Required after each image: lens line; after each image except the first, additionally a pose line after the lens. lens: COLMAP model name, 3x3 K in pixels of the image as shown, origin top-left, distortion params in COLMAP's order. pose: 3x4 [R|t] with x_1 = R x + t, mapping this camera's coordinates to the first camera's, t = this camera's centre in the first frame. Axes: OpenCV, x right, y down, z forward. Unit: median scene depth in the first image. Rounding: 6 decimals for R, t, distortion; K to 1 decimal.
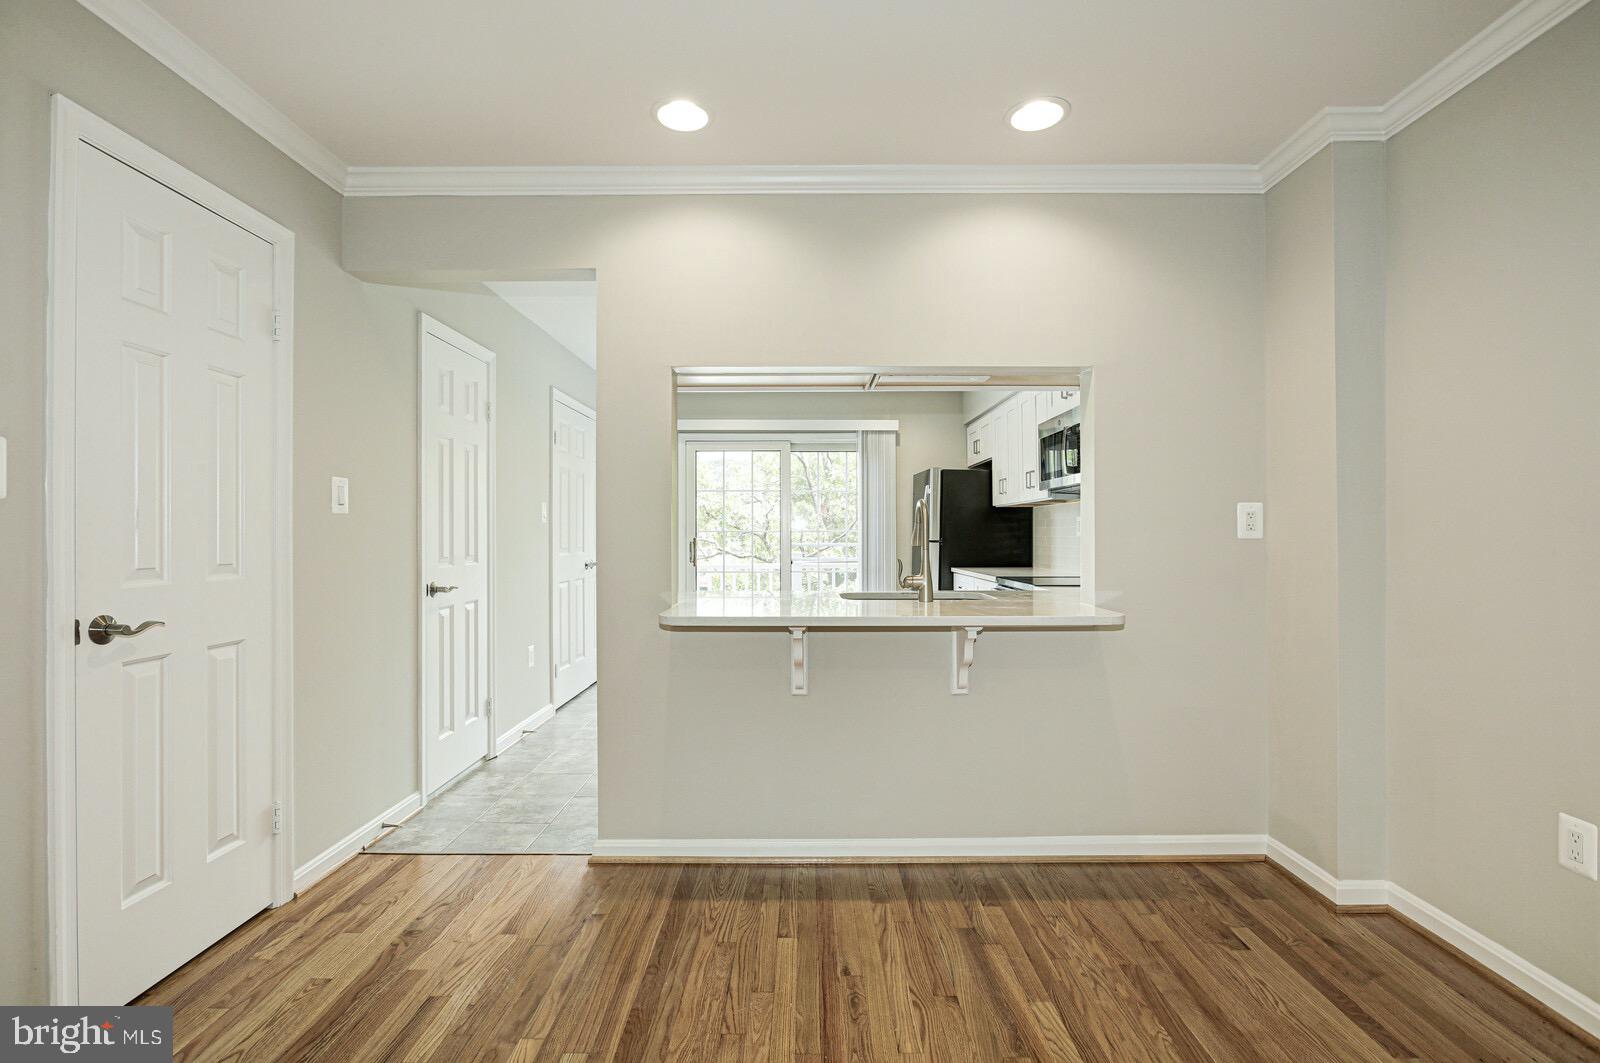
lens RADIAL K [[754.7, 0, 800.0], [0, 754.7, 531.5], [0, 0, 1]] dist [-0.008539, 0.000127]
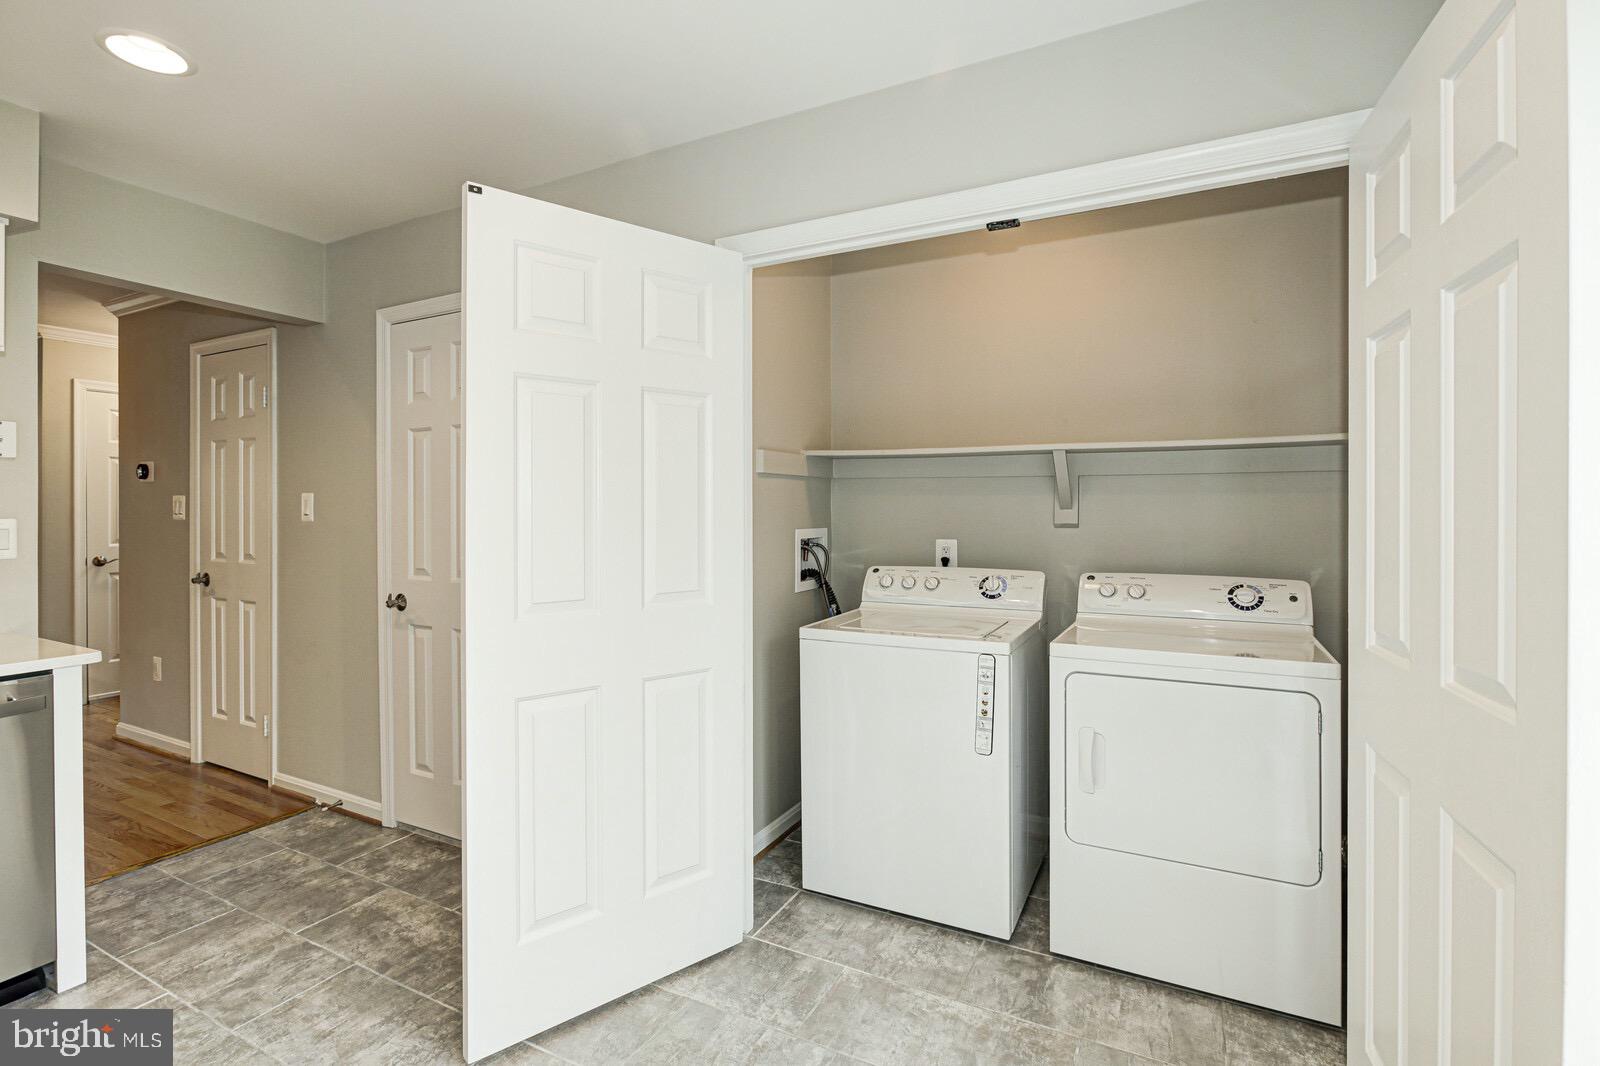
lens RADIAL K [[733.3, 0, 799.3], [0, 733.3, 509.0], [0, 0, 1]] dist [-0.000644, -0.000114]
pose [[-0.453395, 0.007180, -0.891281, 0.114695], [0.003360, 0.999974, 0.006346, -0.053676], [0.891303, -0.000118, -0.453407, 2.427417]]
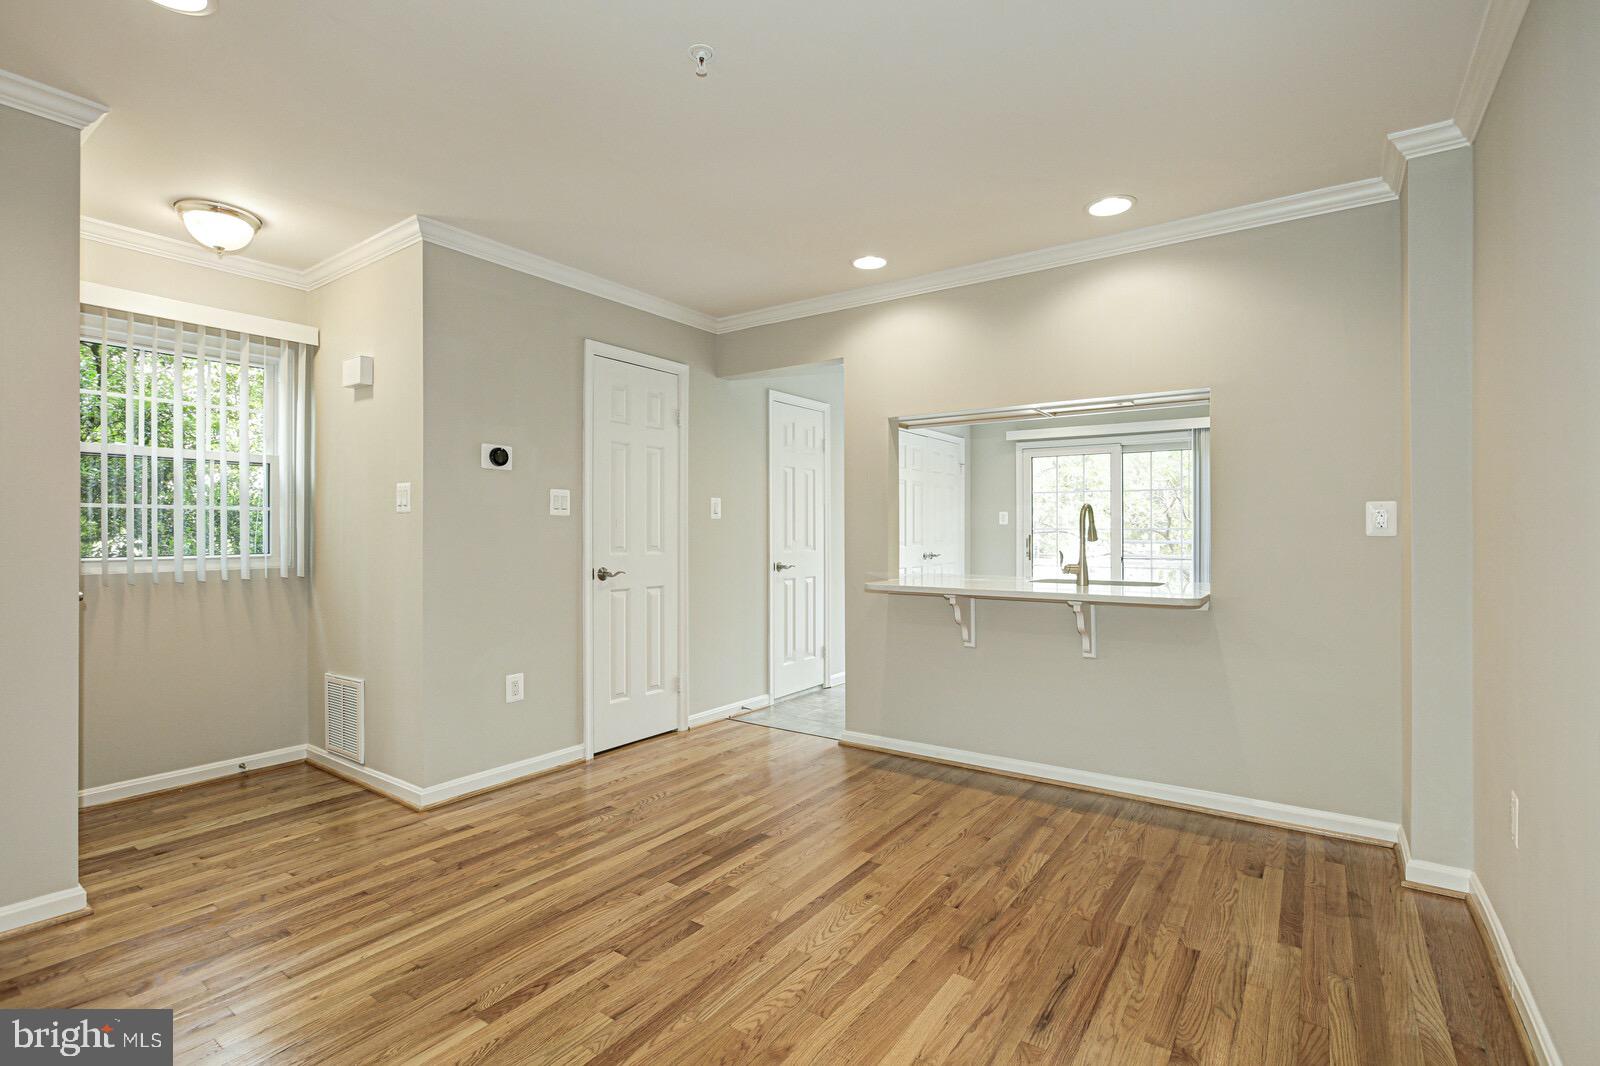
lens RADIAL K [[763.8, 0, 757.2], [0, 763.8, 530.3], [0, 0, 1]] dist [0.001472, 0.000977]
pose [[0.797892, 0.000944, -0.602799, 0.559255], [-0.000388, 0.999999, 0.001053, 0.000535], [0.602800, -0.000606, 0.797892, -0.370057]]
